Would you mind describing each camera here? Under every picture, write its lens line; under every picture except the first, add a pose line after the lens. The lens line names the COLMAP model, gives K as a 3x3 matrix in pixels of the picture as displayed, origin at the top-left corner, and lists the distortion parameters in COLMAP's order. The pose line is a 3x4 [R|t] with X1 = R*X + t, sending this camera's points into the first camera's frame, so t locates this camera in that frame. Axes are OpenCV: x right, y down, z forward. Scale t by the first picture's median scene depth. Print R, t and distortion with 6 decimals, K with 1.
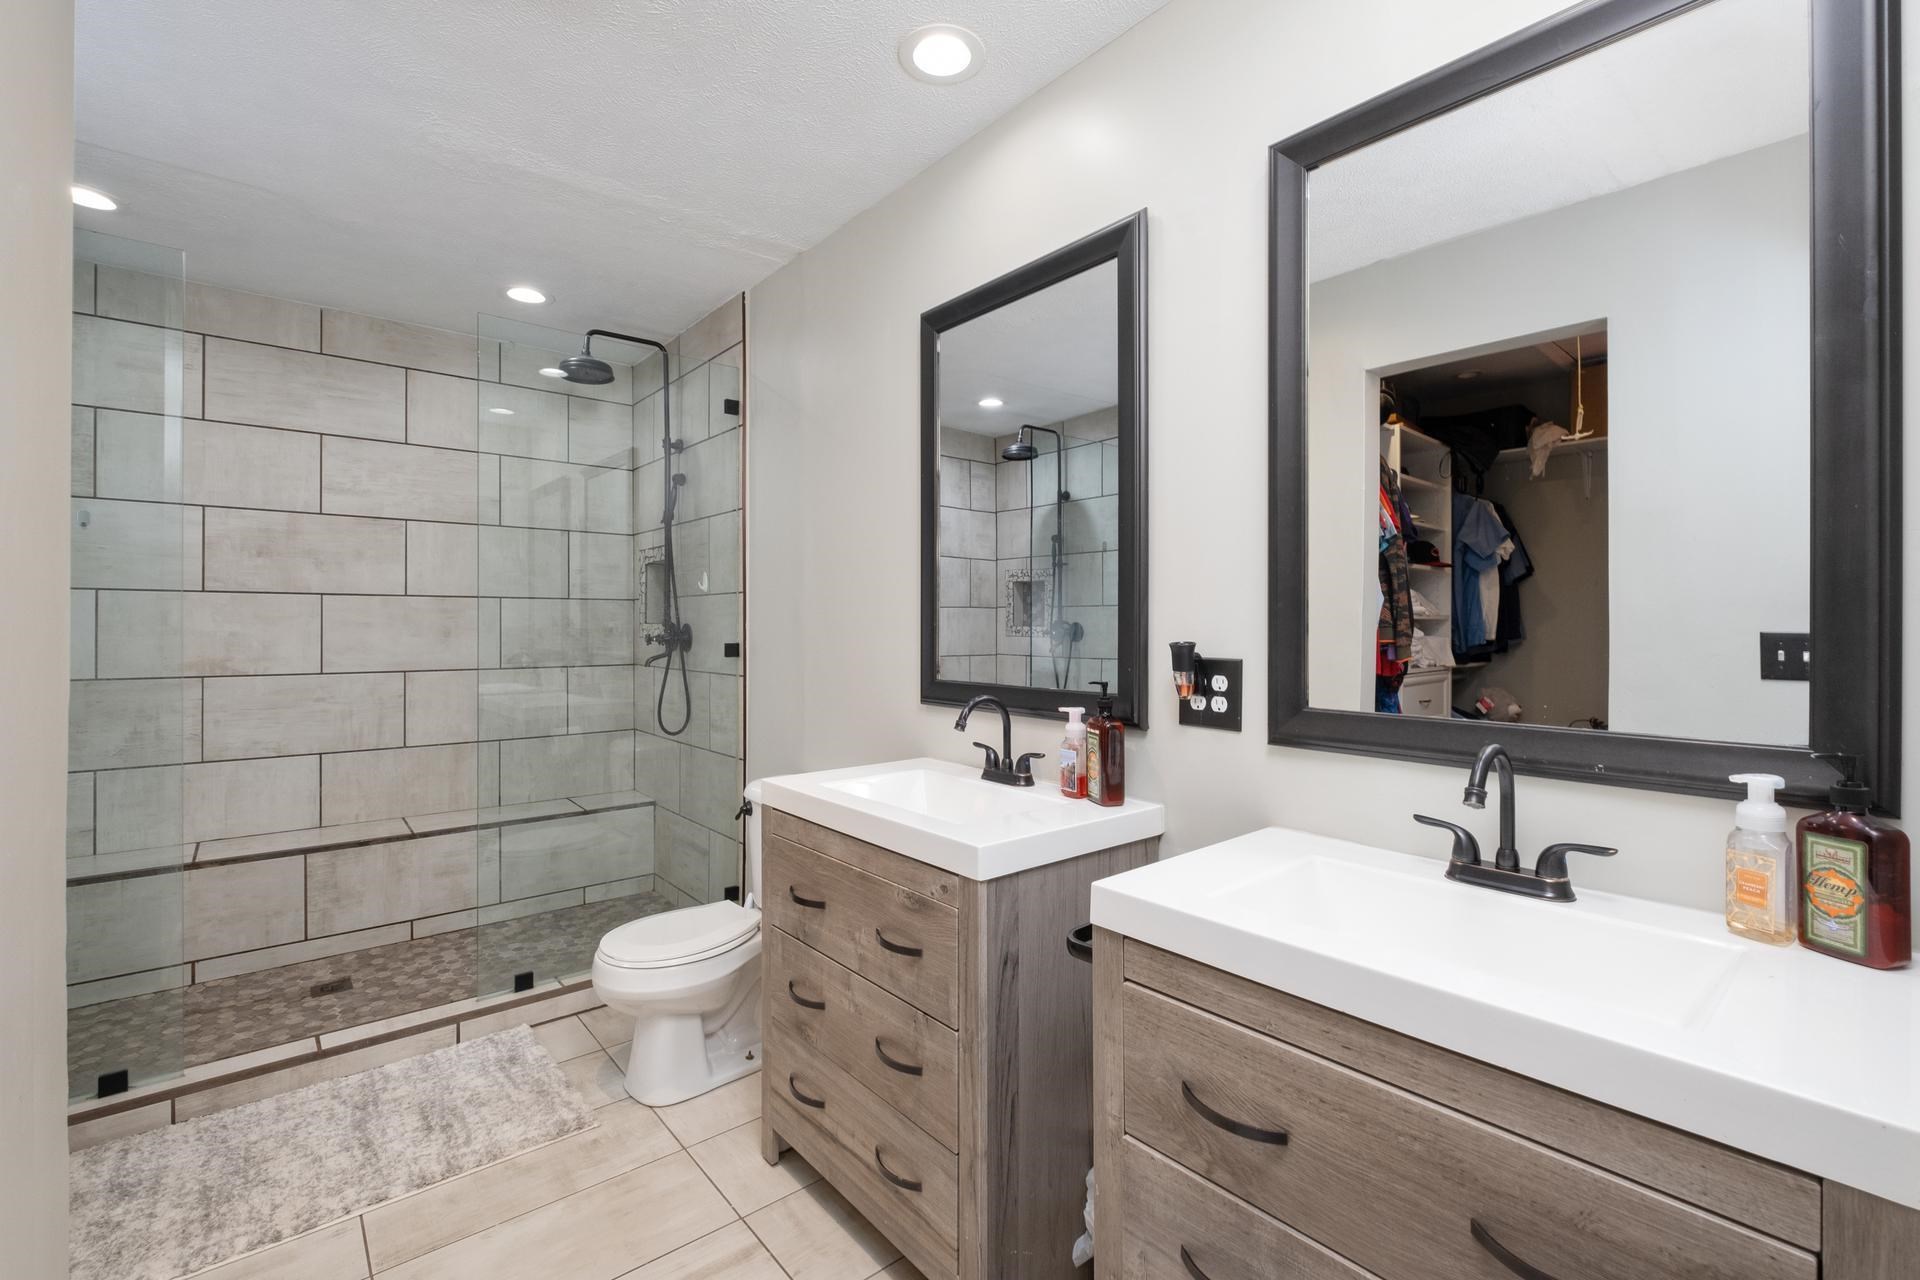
lens RADIAL K [[832.6, 0, 955.0], [0, 832.6, 630.2], [0, 0, 1]] dist [0.003897, -0.004877]
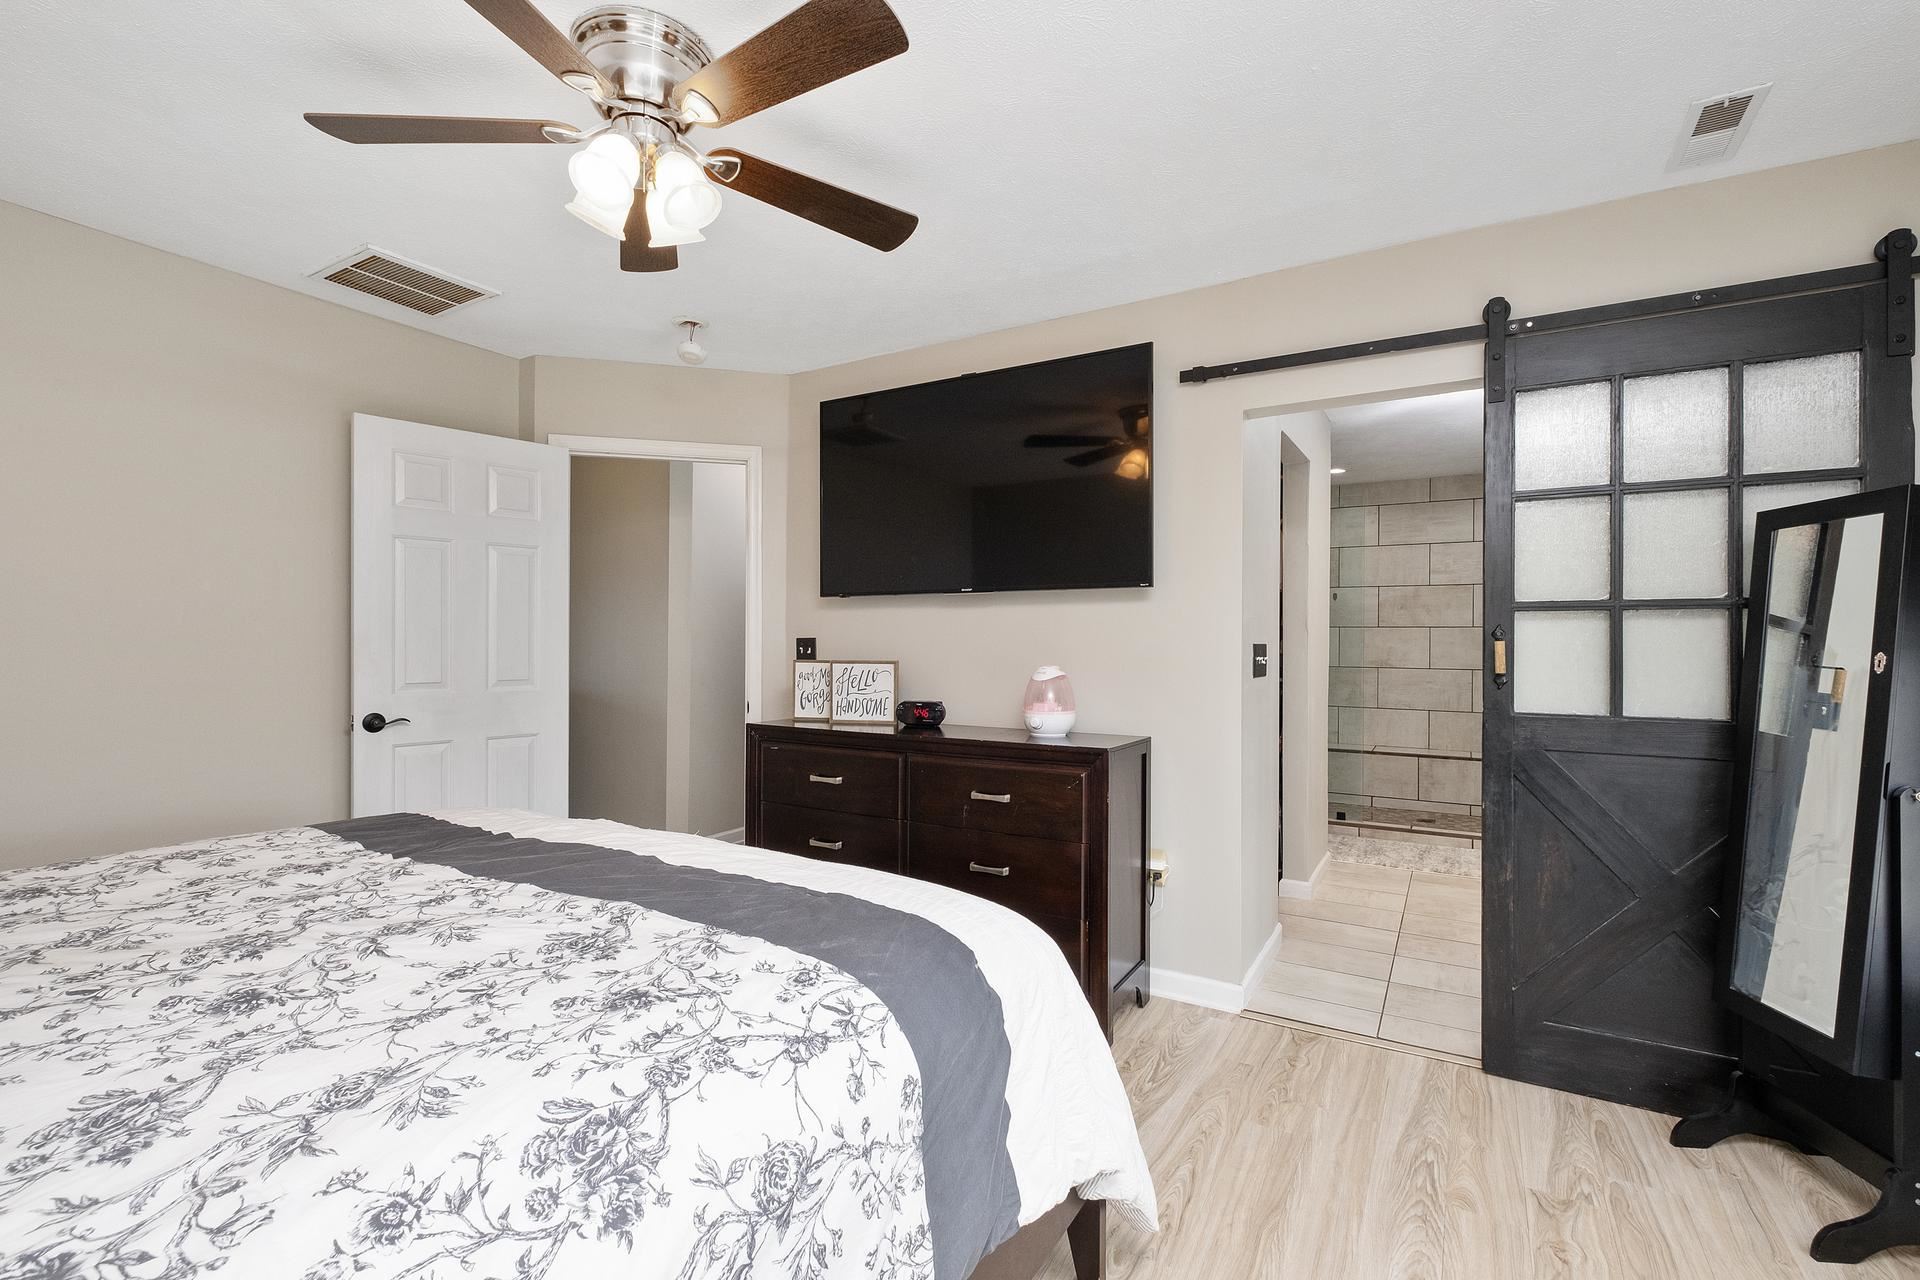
lens RADIAL K [[832.6, 0, 957.5], [0, 832.6, 636.3], [0, 0, 1]] dist [0.003897, -0.004877]
pose [[0.327822, 0.003465, -0.944733, 0.746149], [-0.003232, 0.999992, 0.002546, -0.025699], [0.944734, 0.002218, 0.327830, -0.702962]]
